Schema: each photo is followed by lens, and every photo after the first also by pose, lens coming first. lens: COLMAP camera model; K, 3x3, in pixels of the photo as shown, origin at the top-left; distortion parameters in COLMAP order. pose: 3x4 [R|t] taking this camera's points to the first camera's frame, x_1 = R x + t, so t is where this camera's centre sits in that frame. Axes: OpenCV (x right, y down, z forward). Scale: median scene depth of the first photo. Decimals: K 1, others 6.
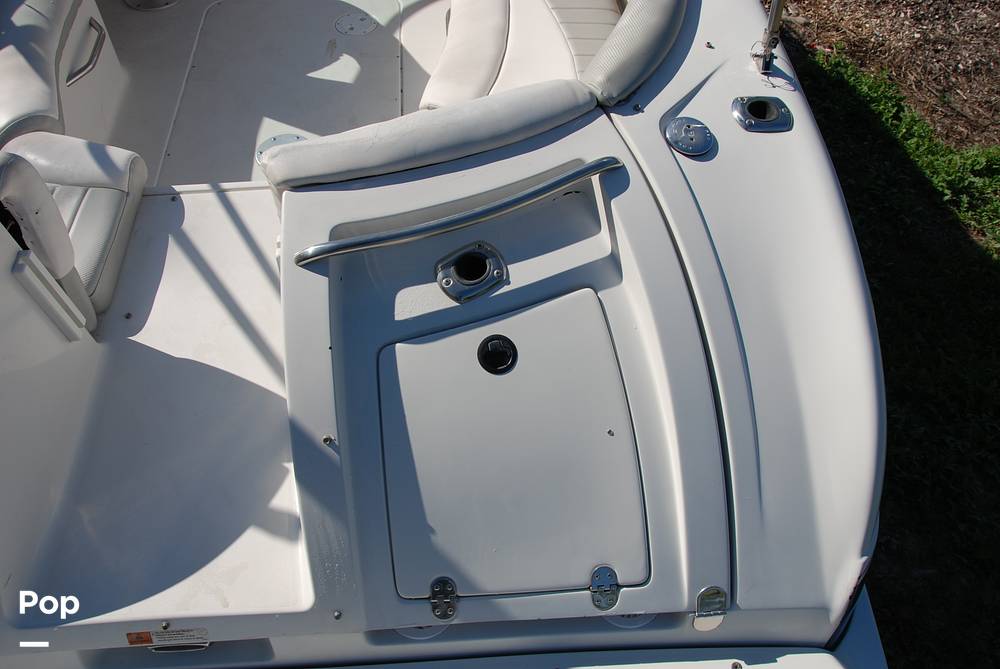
lens RADIAL K [[787.4, 0, 500.0], [0, 787.4, 334.5], [0, 0, 1]] dist [-0.157863, 0.141659]
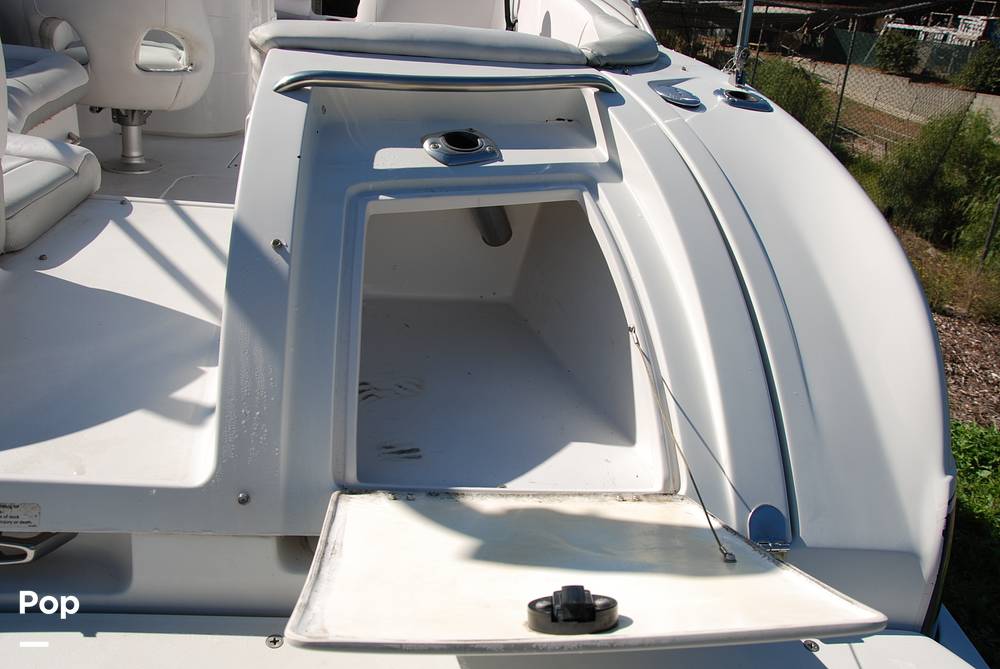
lens RADIAL K [[787.4, 0, 500.0], [0, 787.4, 334.5], [0, 0, 1]] dist [-0.157863, 0.141659]
pose [[0.994055, 0.072502, 0.081232, -0.049328], [-0.026741, 0.885774, -0.463346, 0.528861], [-0.105547, 0.458419, 0.882446, 0.295703]]
